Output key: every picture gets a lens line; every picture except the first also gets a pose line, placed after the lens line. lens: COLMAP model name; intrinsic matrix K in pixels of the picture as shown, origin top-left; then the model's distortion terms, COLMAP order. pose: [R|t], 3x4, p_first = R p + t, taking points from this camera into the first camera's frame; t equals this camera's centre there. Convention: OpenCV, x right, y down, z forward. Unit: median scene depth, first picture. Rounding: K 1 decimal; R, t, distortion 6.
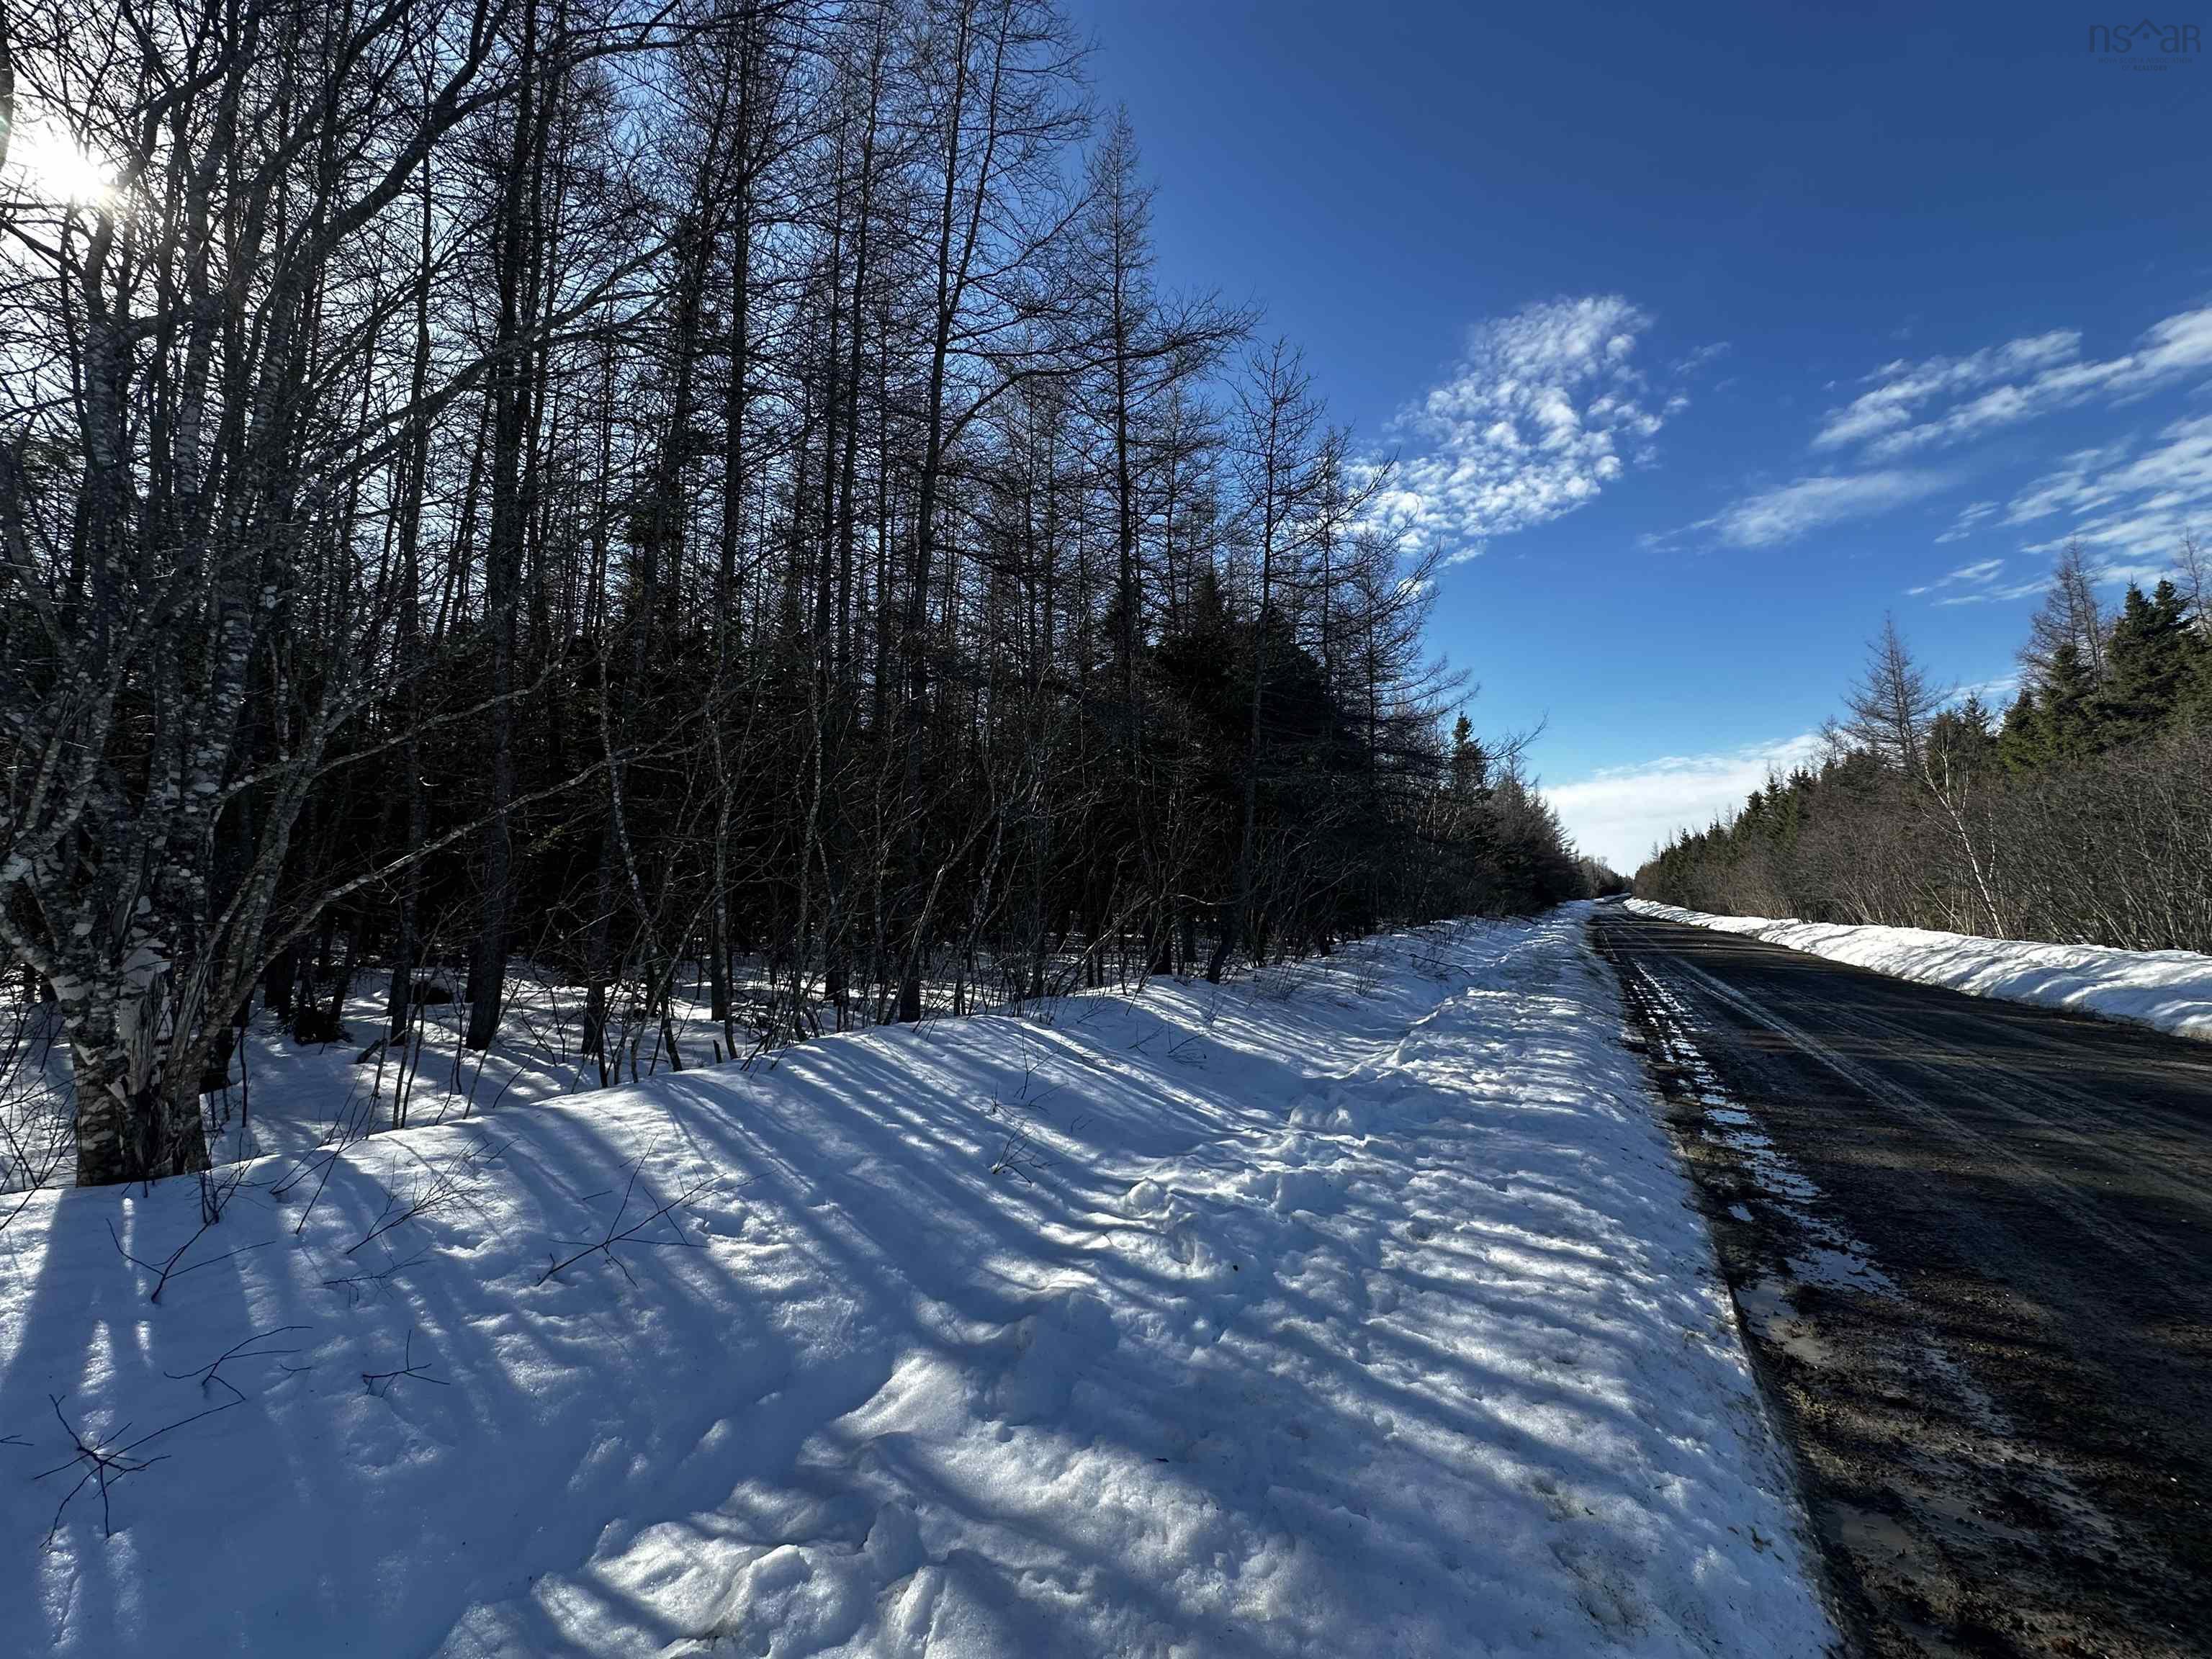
lens RADIAL K [[881.8, 0, 1104.4], [0, 881.8, 828.8], [0, 0, 1]] dist [-0.004398, 0.001048]
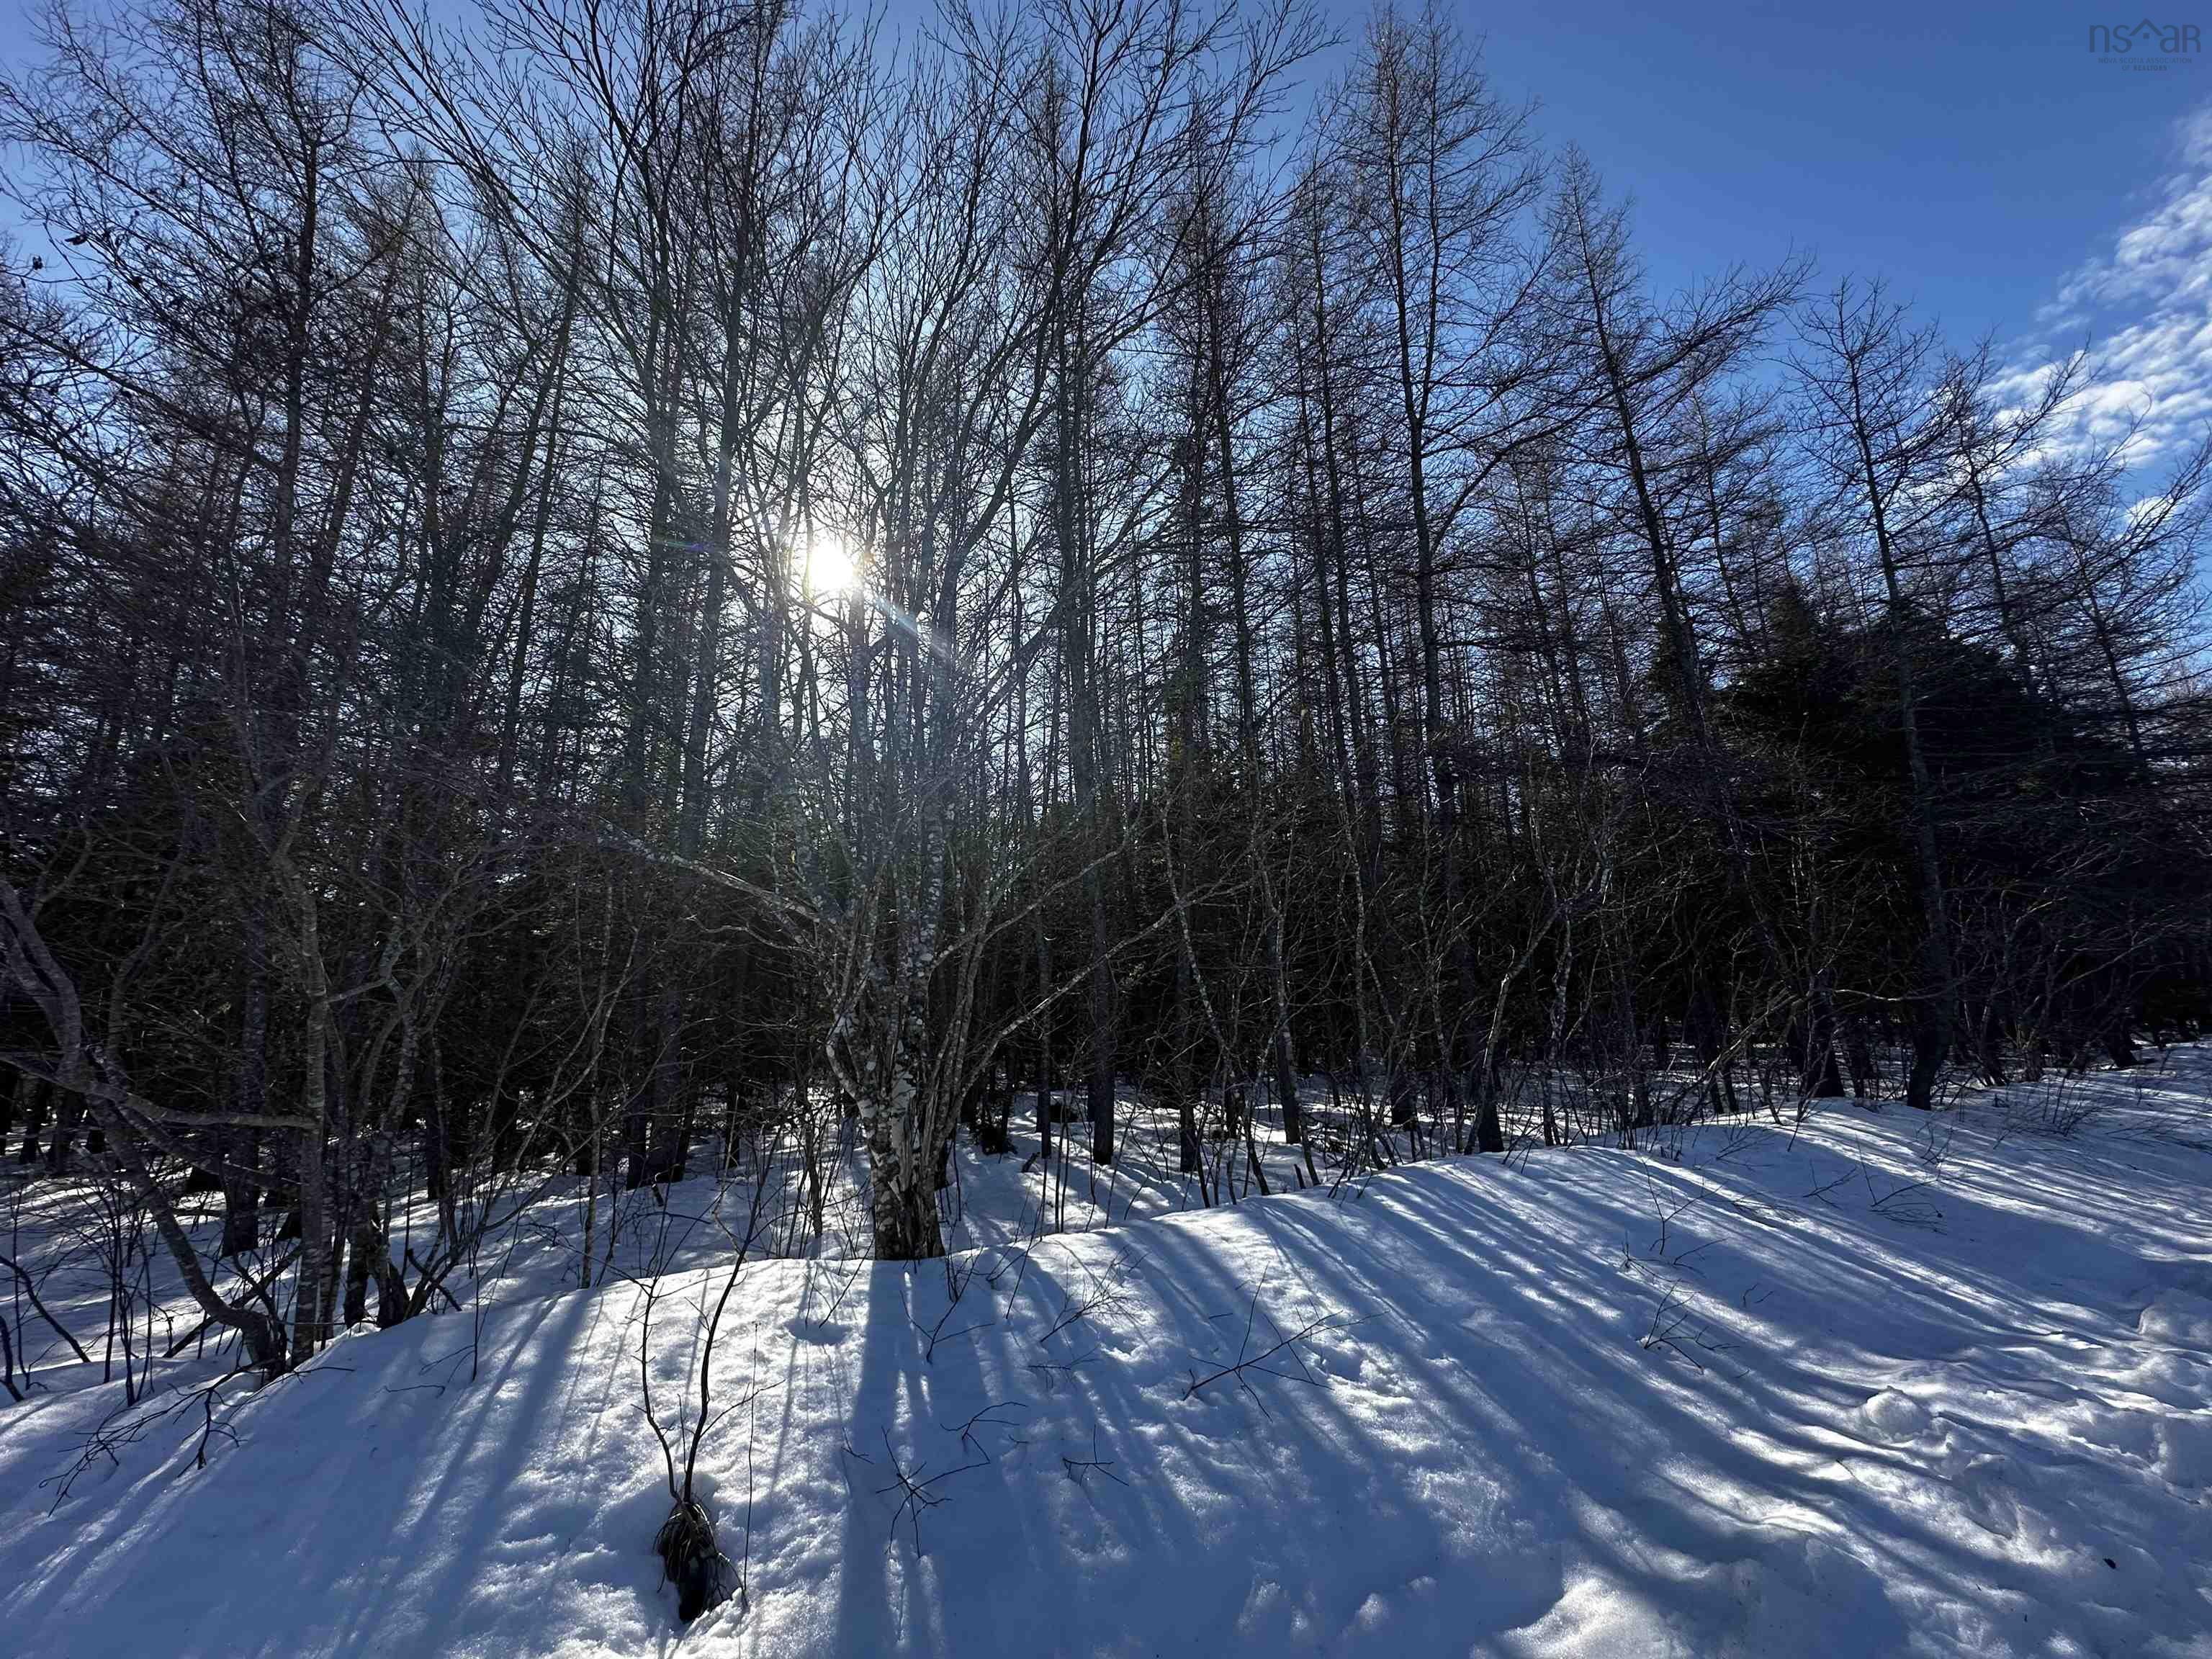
lens RADIAL K [[881.8, 0, 1104.4], [0, 881.8, 828.8], [0, 0, 1]] dist [-0.004398, 0.001048]
pose [[0.828208, -0.162459, -0.536357, -0.017244], [0.091369, 0.983398, -0.156778, -0.002035], [0.552922, 0.080838, 0.829302, 0.001839]]
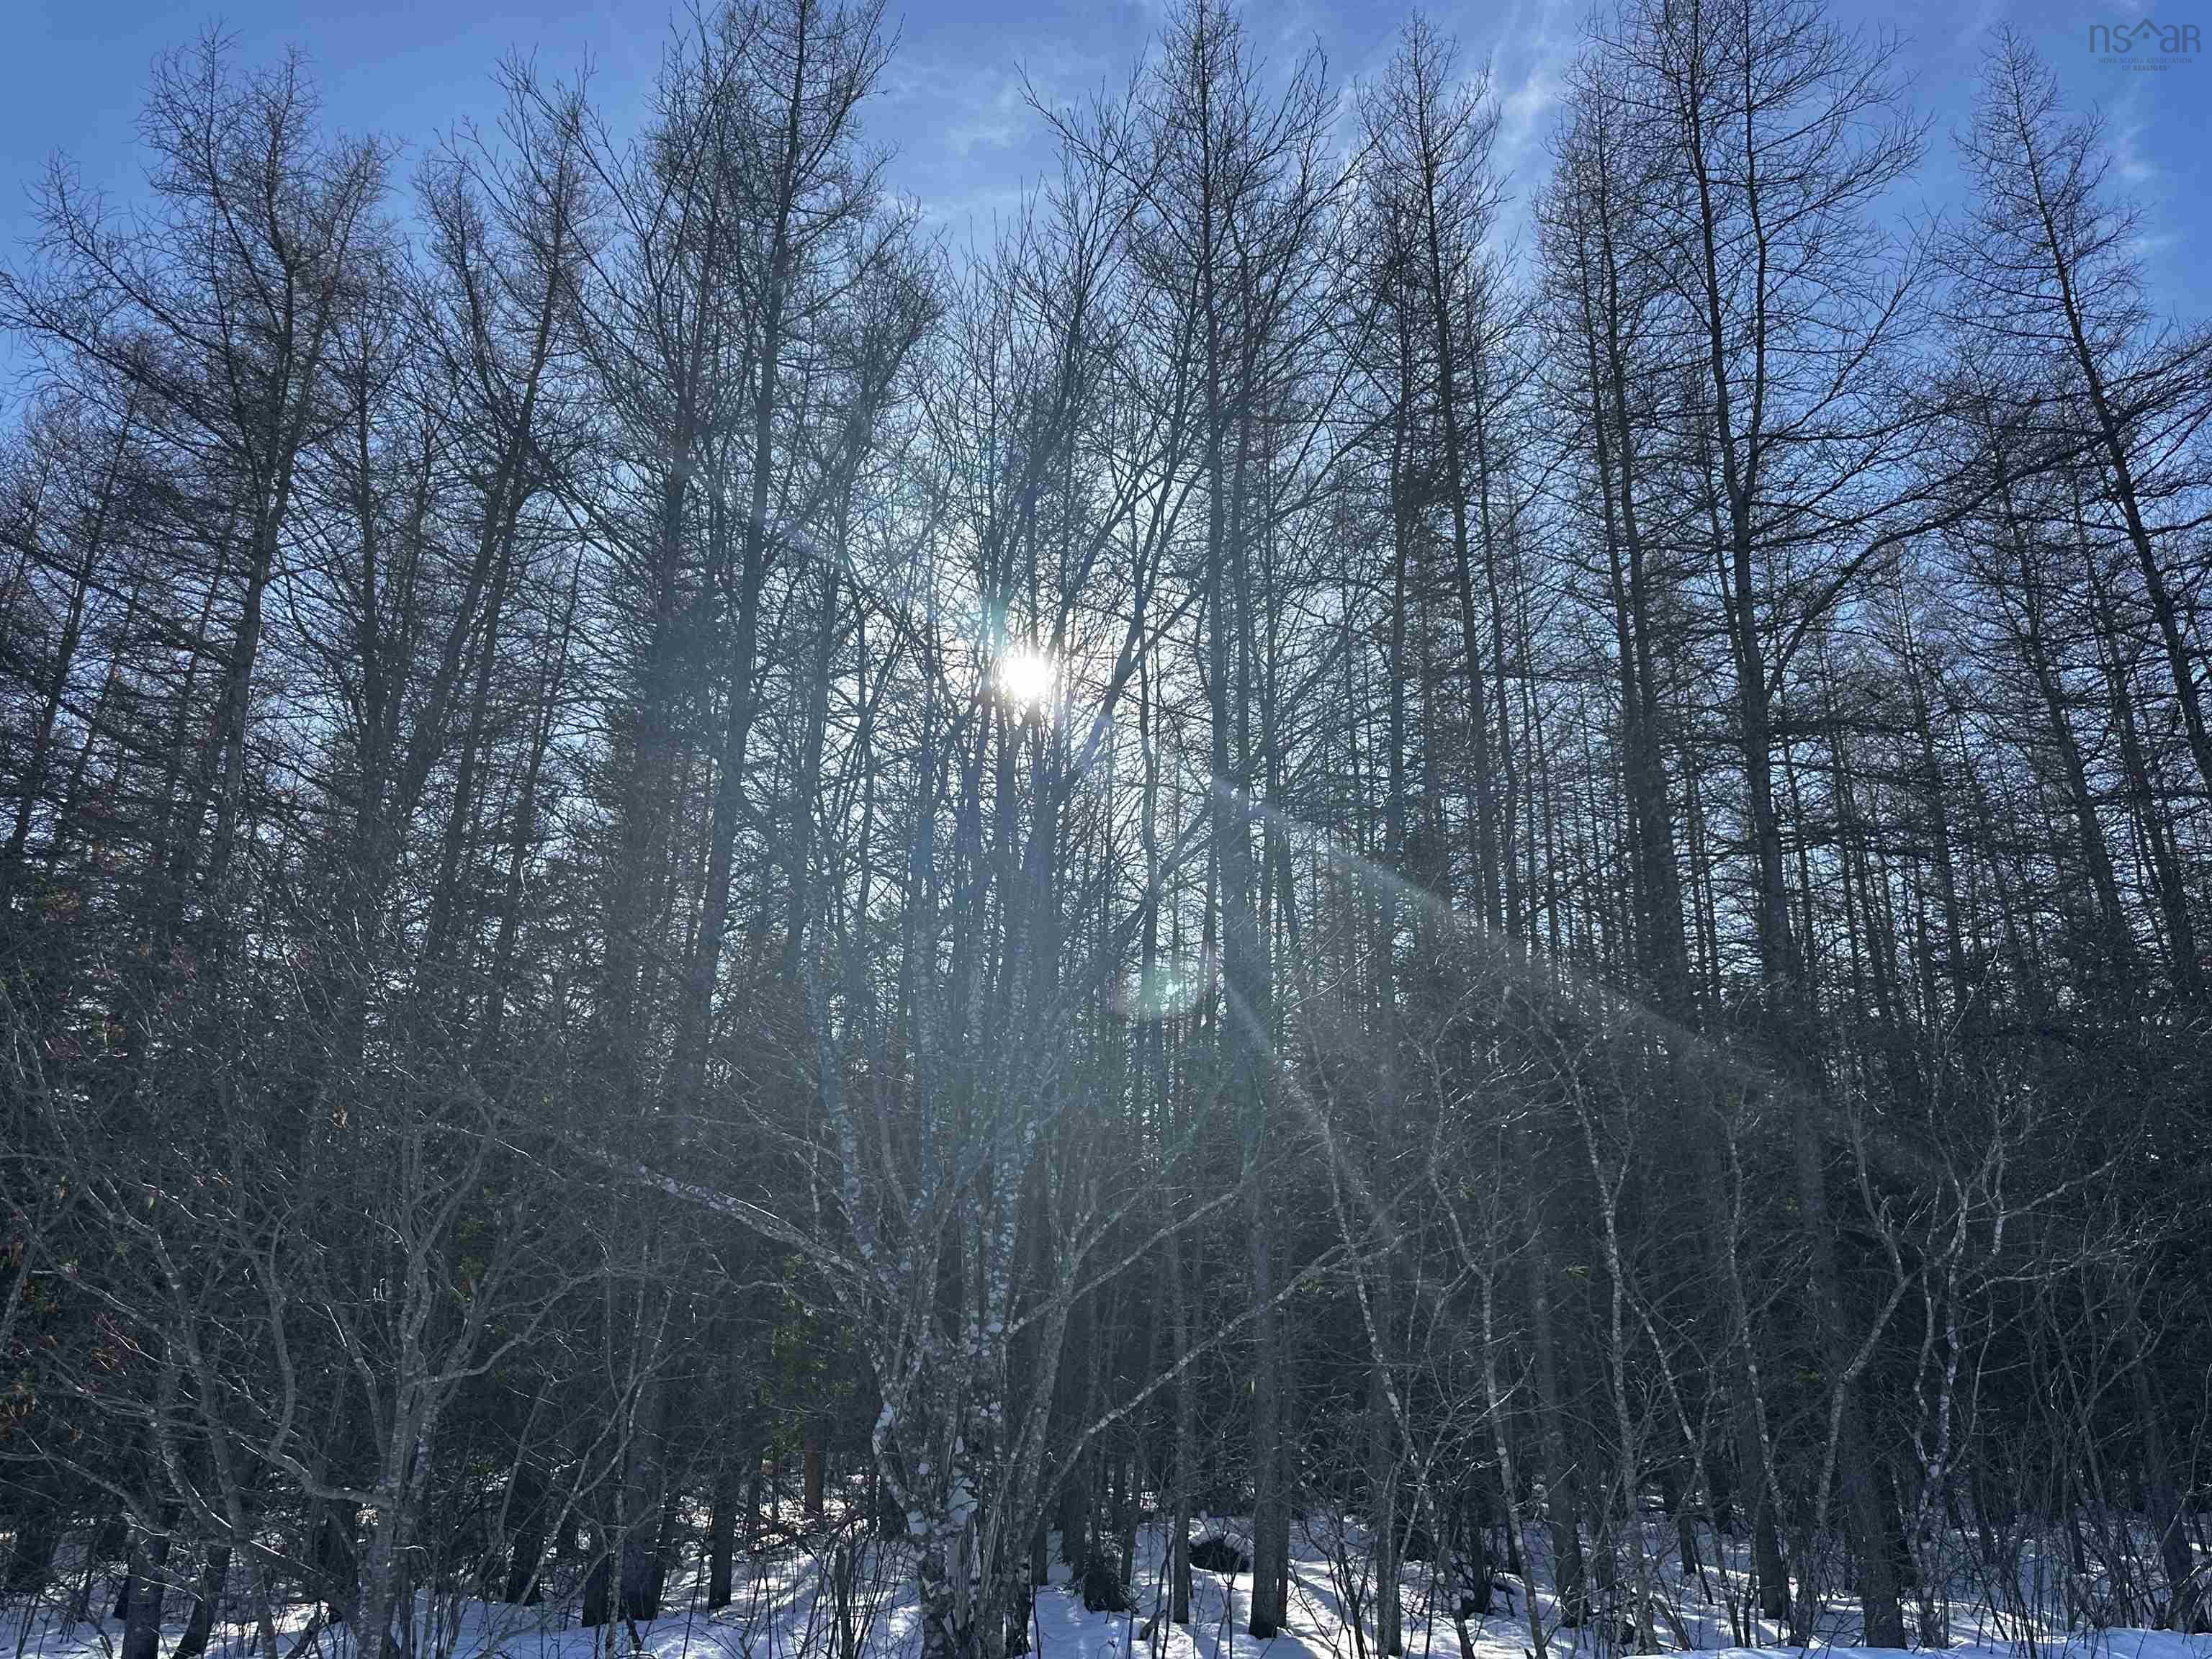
lens RADIAL K [[1573.5, 0, 1101.0], [0, 1573.5, 824.5], [0, 0, 1]] dist [0.048702, -0.062695]
pose [[0.736473, -0.233992, -0.634708, 0.283036], [0.057176, 0.956444, -0.286261, -0.045994], [0.674046, 0.174534, 0.717774, -0.260340]]
